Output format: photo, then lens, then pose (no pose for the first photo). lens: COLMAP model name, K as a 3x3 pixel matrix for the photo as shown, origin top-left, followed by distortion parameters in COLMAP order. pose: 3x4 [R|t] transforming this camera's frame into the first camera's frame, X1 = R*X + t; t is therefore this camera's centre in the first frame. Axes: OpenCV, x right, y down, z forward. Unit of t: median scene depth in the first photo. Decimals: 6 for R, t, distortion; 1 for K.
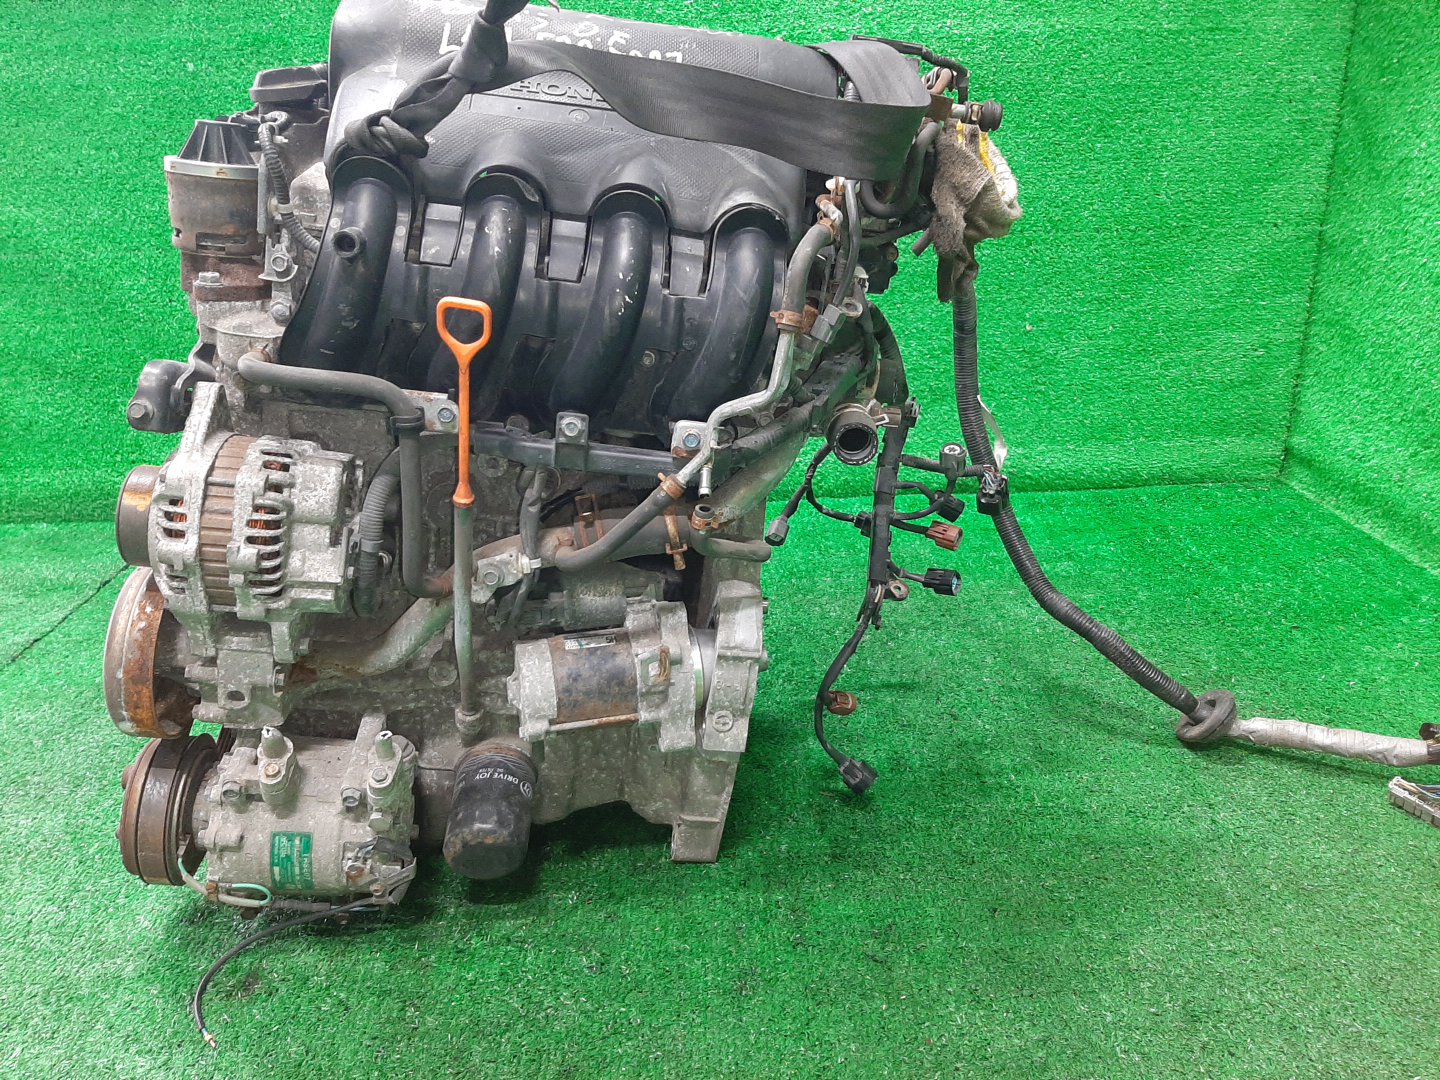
lens RADIAL K [[1084.3, 0, 720.0], [0, 1084.3, 540.0], [0, 0, 1]] dist [0.009194, 0.001357]
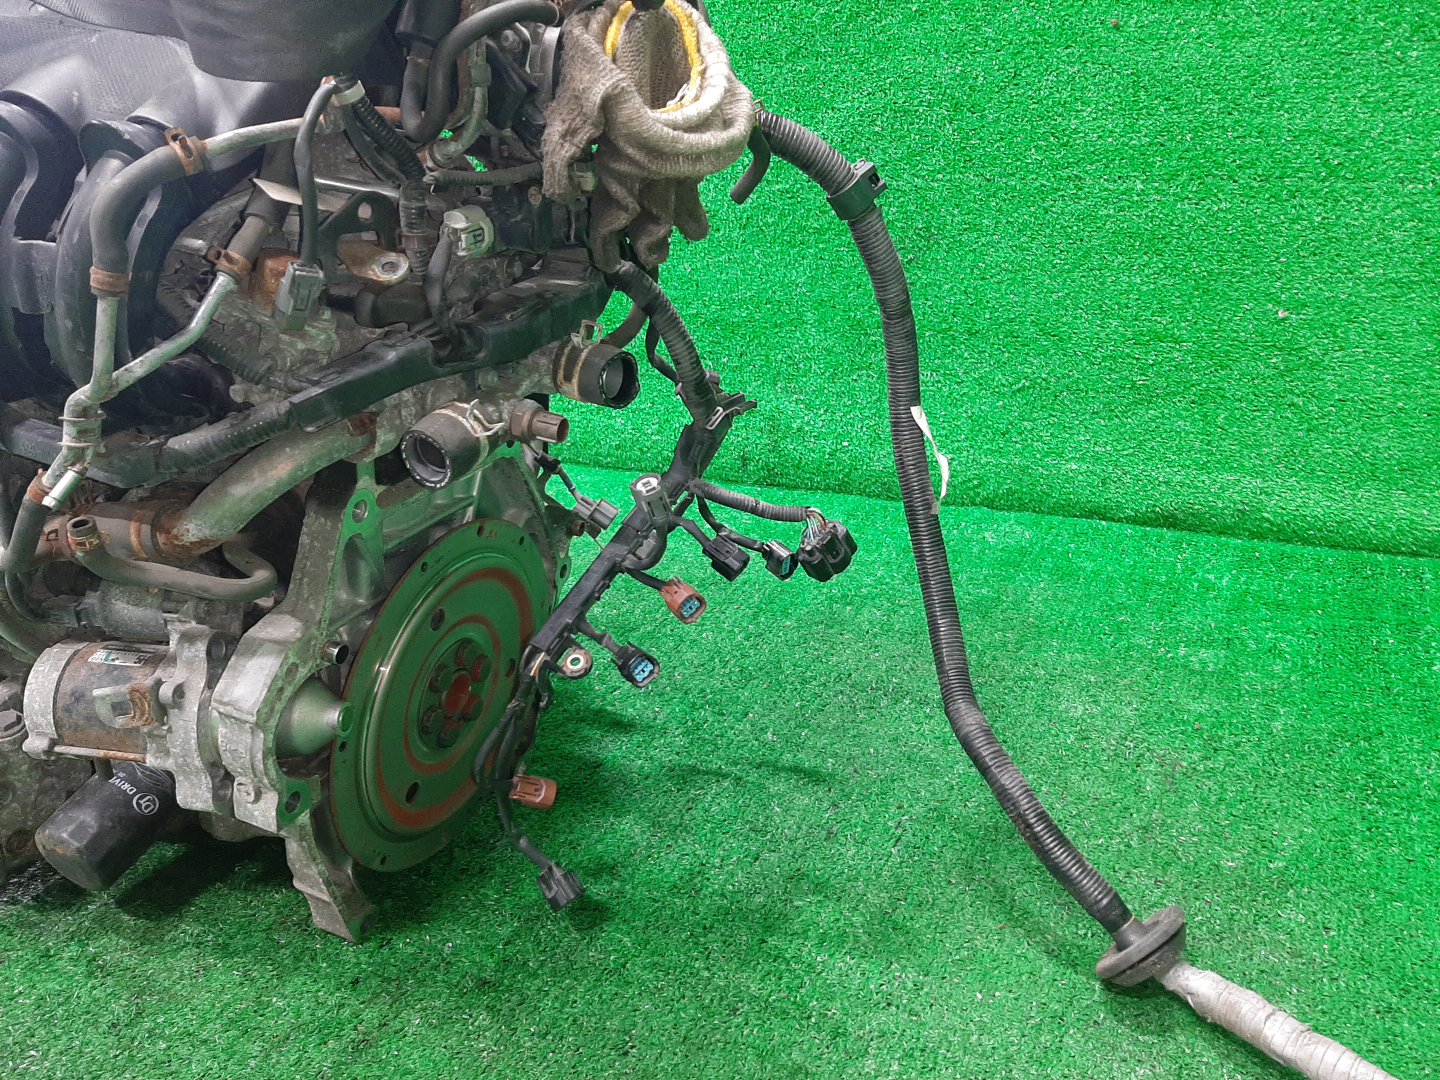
lens RADIAL K [[1109.6, 0, 720.0], [0, 1109.6, 540.0], [0, 0, 1]] dist [-0.011298, -0.007380]
pose [[0.901227, 0.157486, -0.403718, 0.299006], [-0.138619, 0.987445, 0.075748, -0.058803], [0.410578, -0.012303, 0.911742, 0.203296]]
